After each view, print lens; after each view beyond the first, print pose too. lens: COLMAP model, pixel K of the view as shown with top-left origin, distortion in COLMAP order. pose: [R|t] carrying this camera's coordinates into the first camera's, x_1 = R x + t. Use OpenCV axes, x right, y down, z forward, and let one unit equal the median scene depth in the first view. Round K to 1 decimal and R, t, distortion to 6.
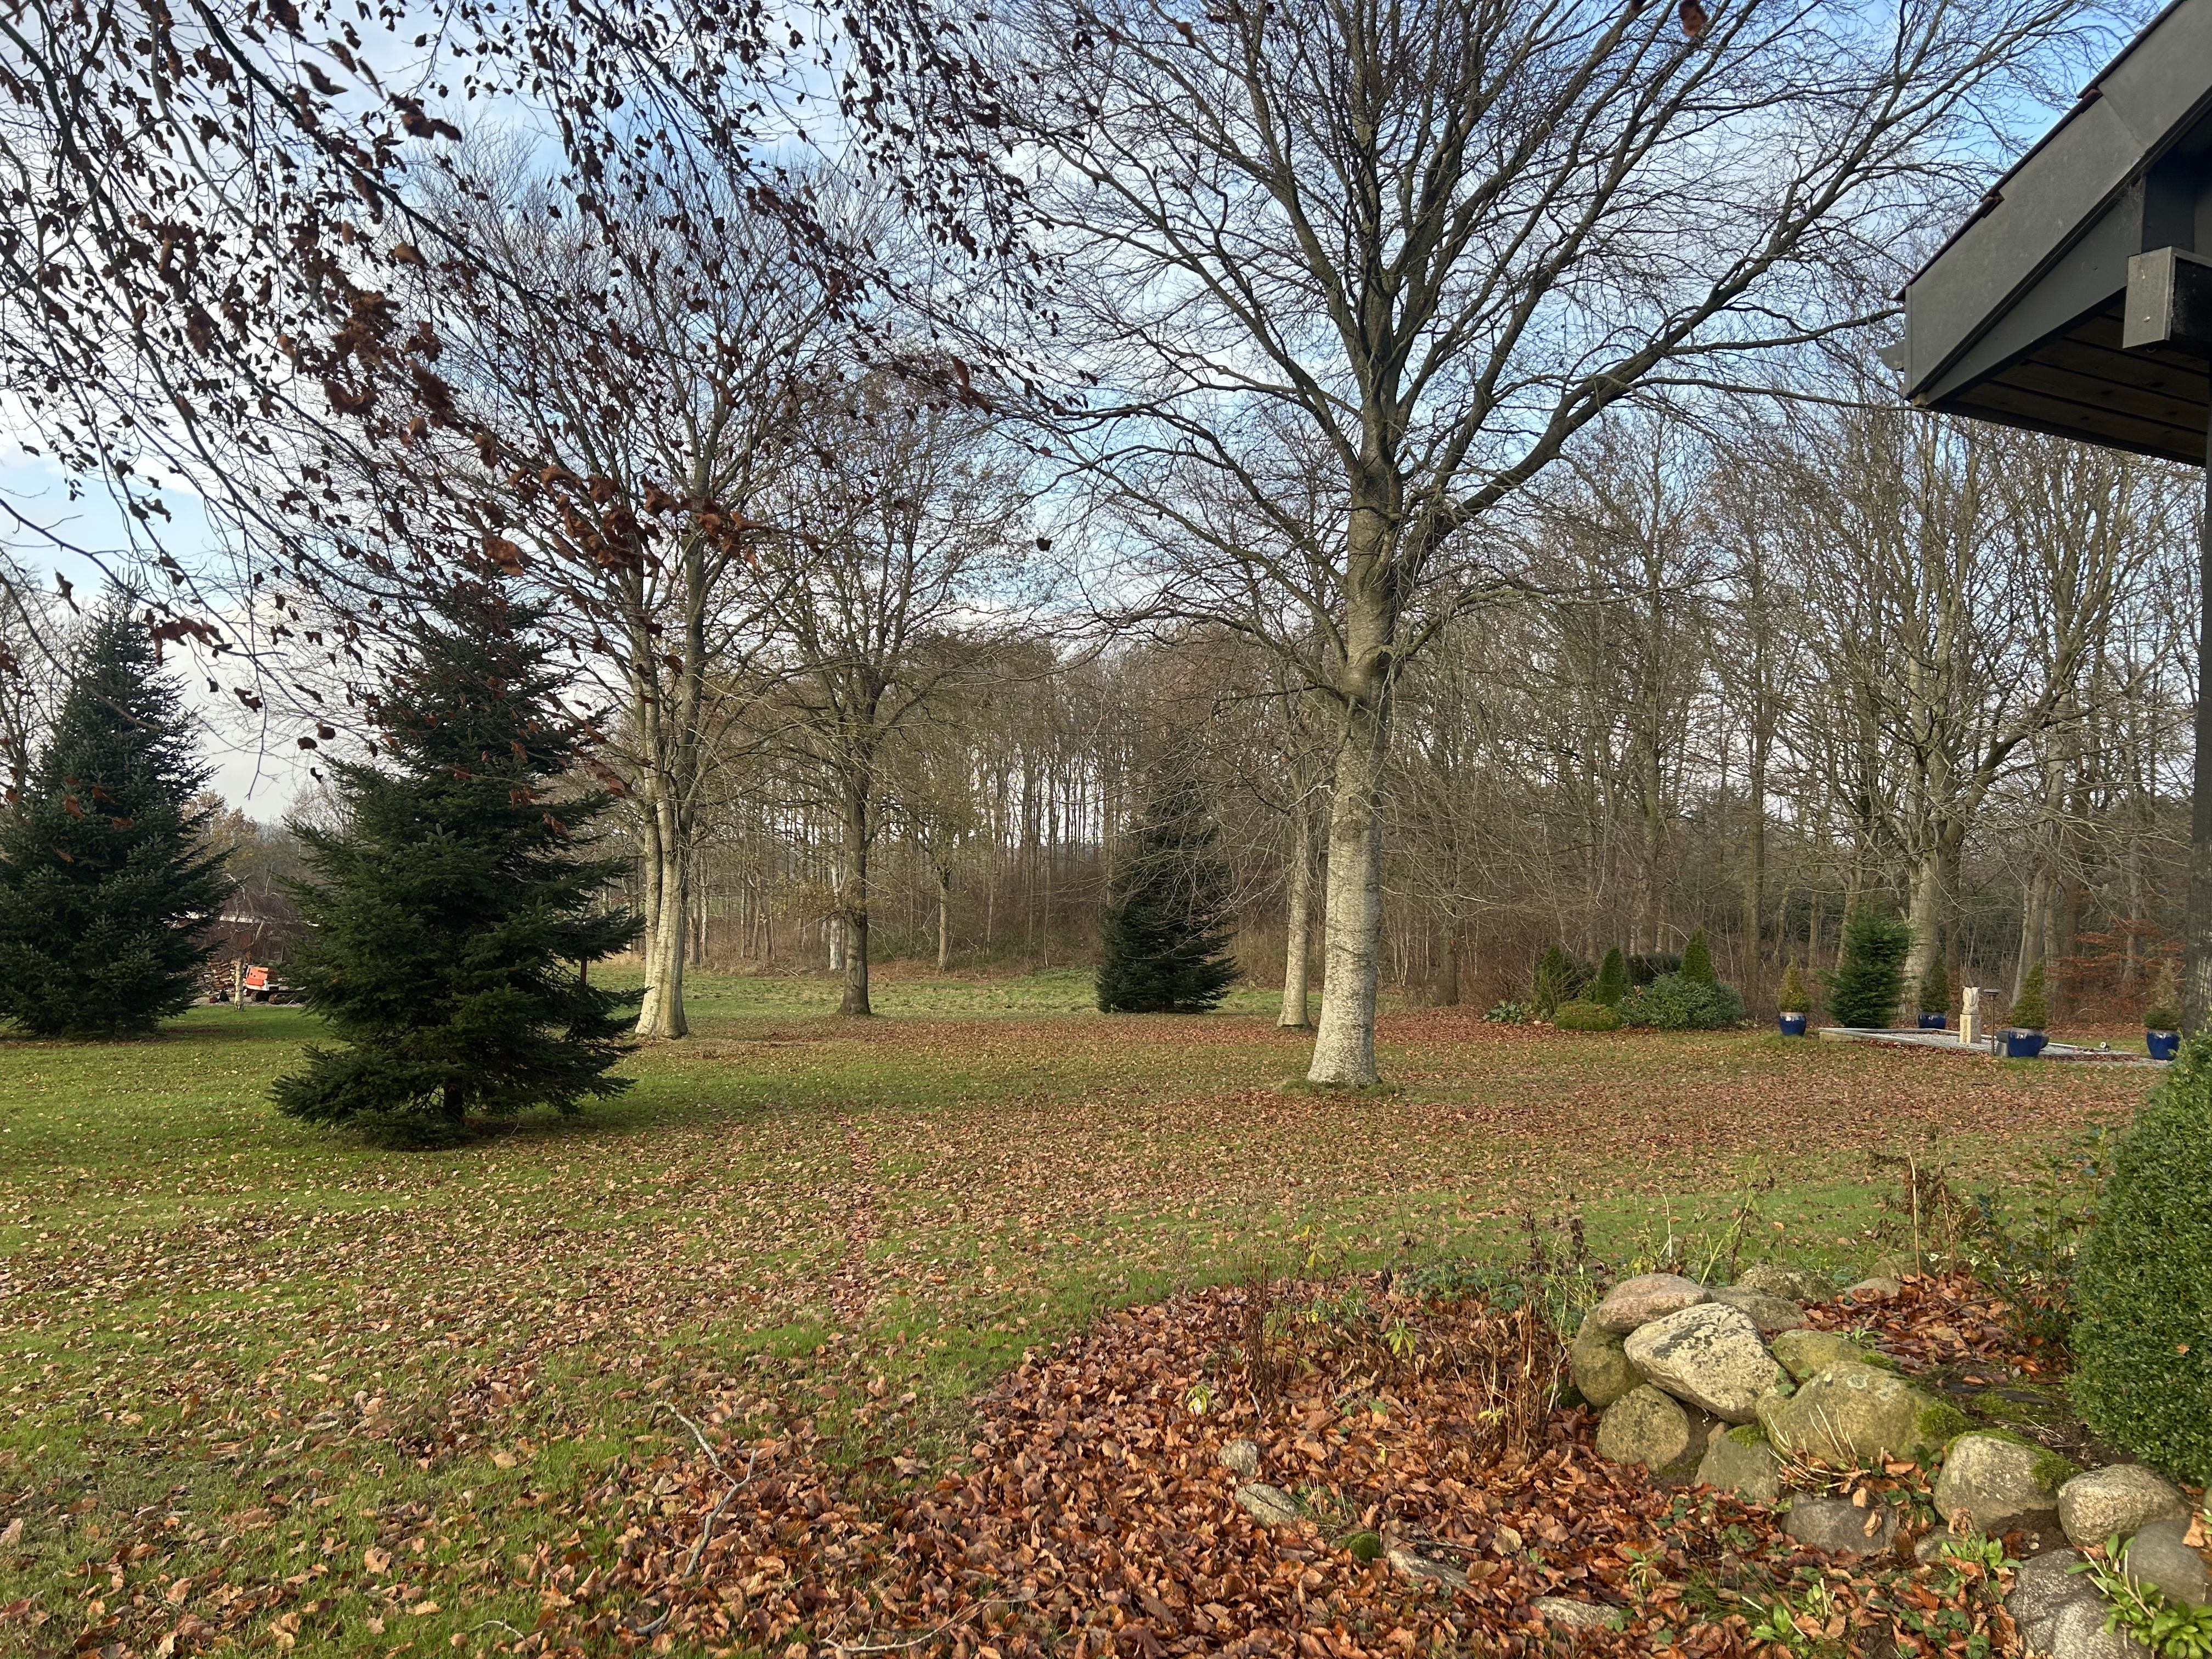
lens RADIAL K [[1649.1, 0, 1108.9], [0, 1649.1, 838.8], [0, 0, 1]] dist [0.045195, -0.061556]
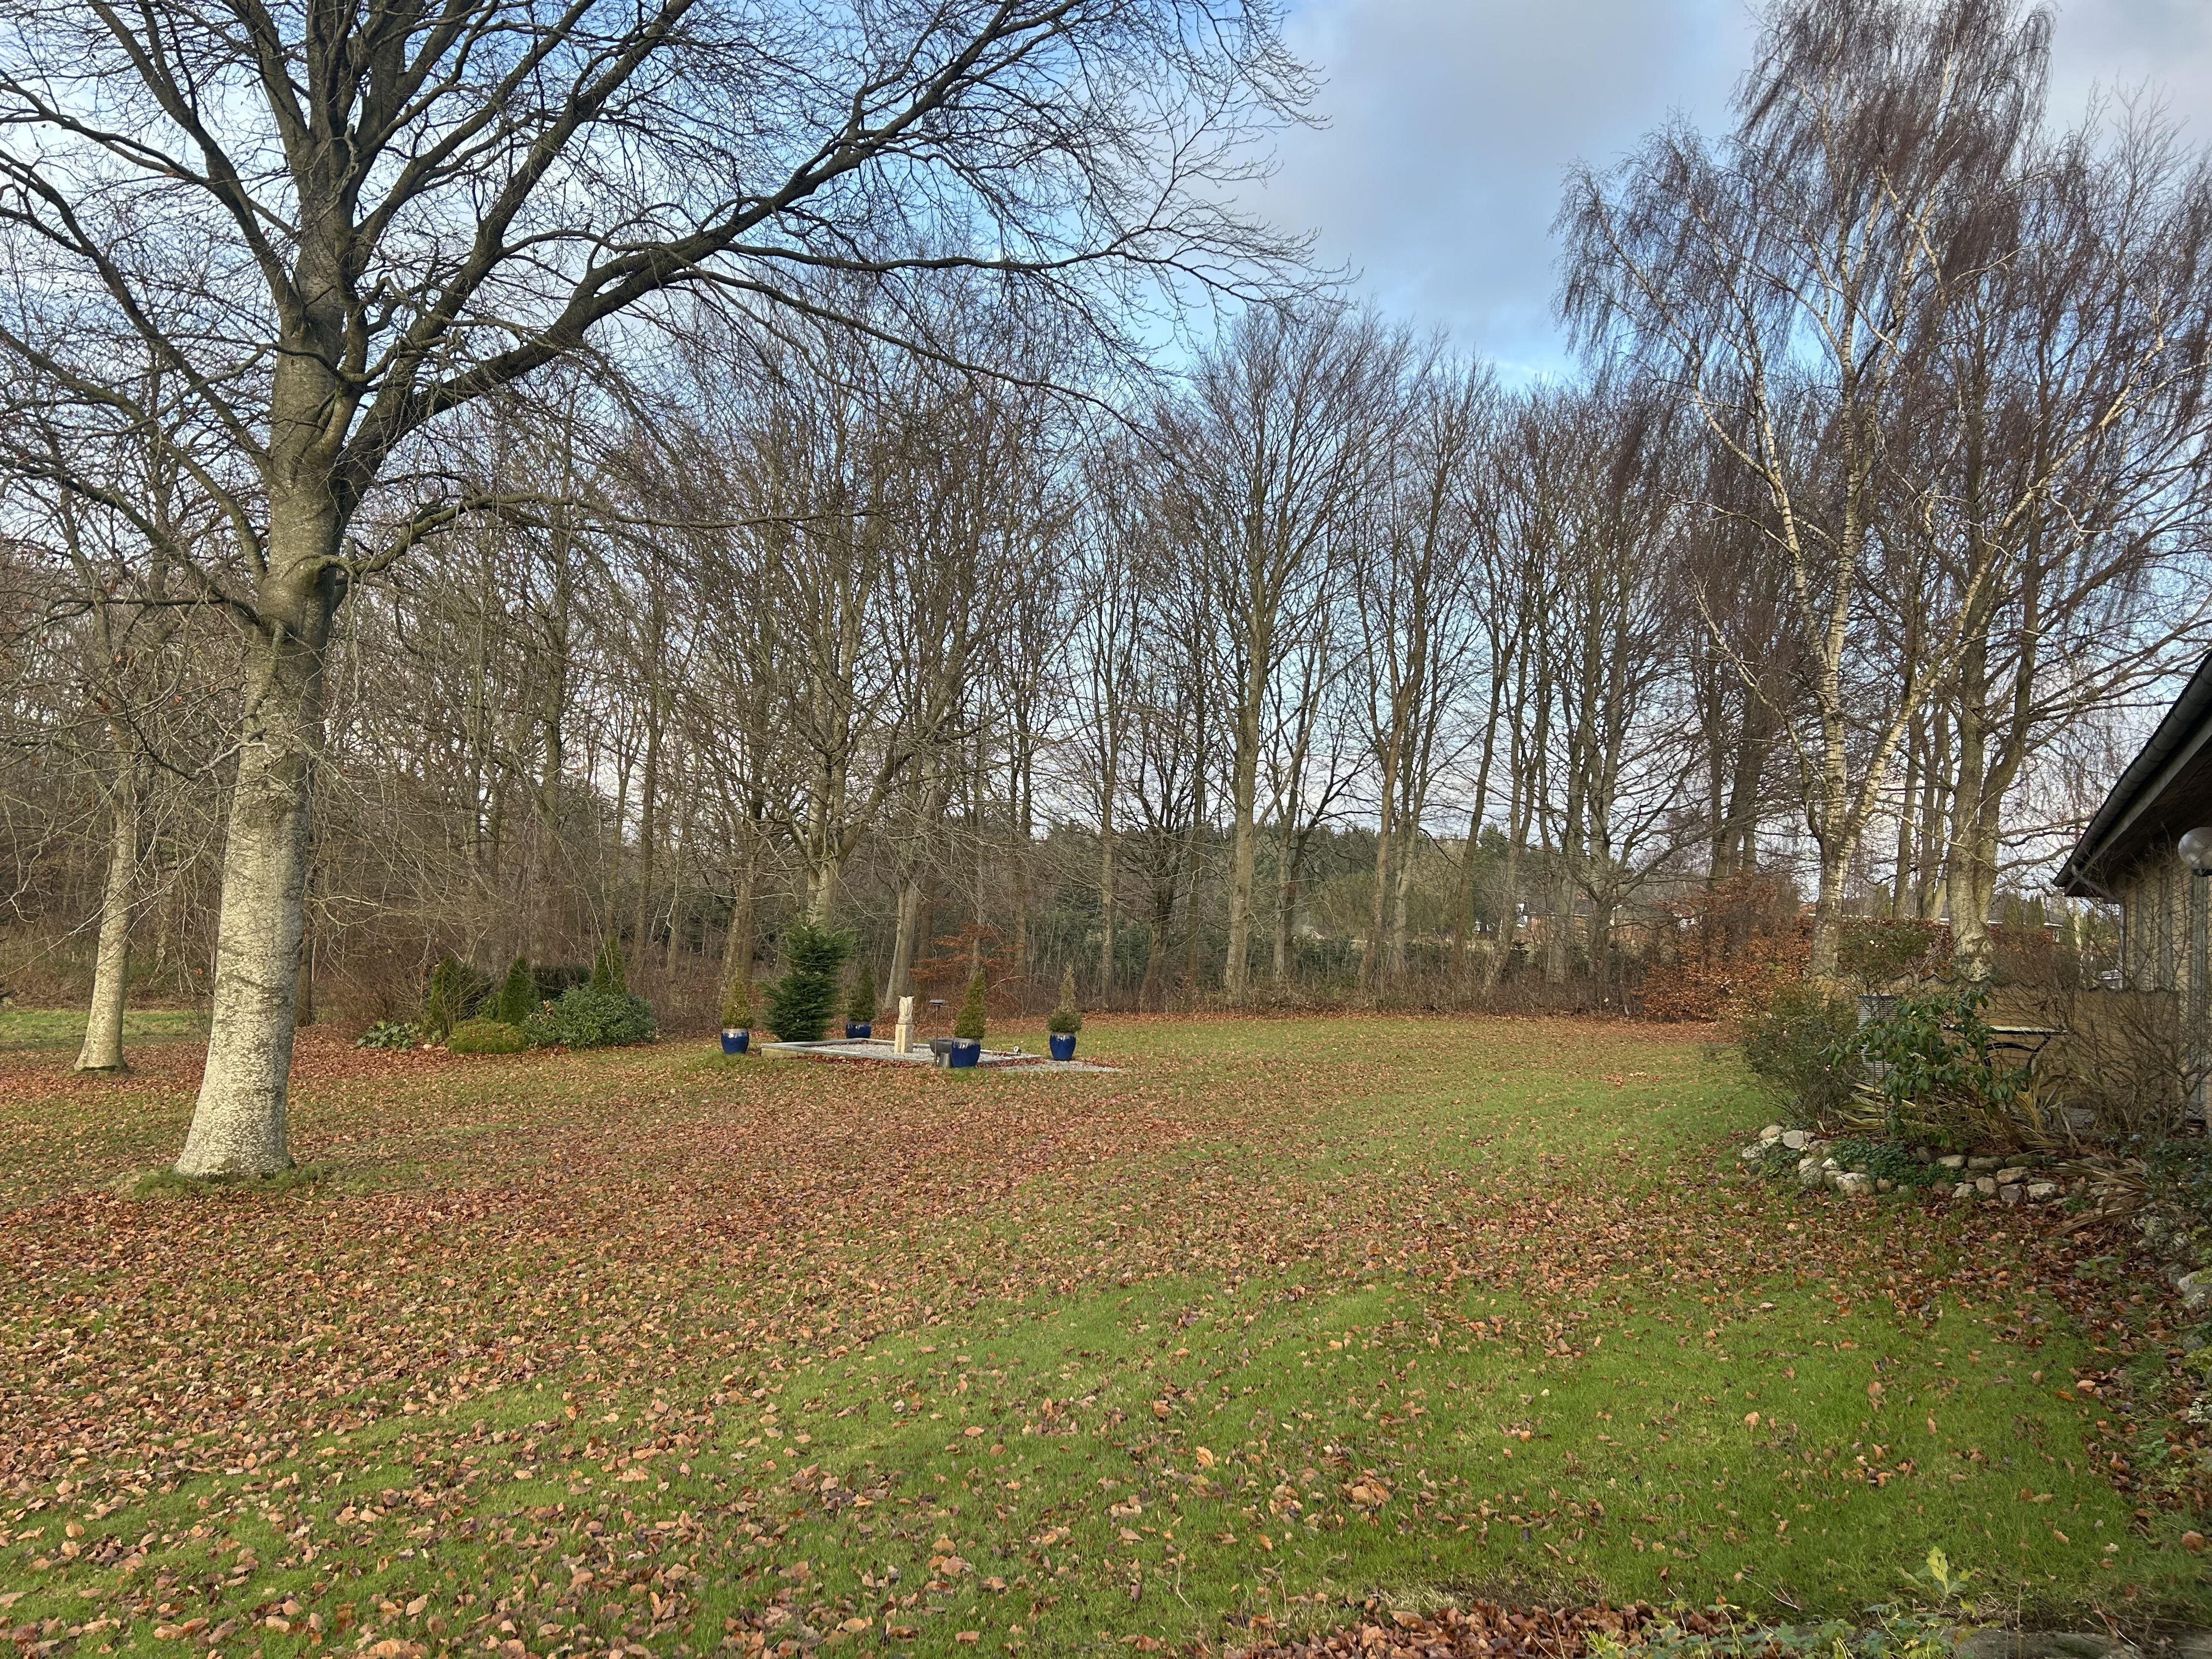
lens RADIAL K [[1649.1, 0, 1108.9], [0, 1649.1, 838.8], [0, 0, 1]] dist [0.045195, -0.061556]
pose [[0.780599, 0.032297, 0.624197, -0.010479], [-0.032692, 0.999407, -0.010827, 0.001181], [-0.624177, -0.011954, 0.781192, 0.165662]]
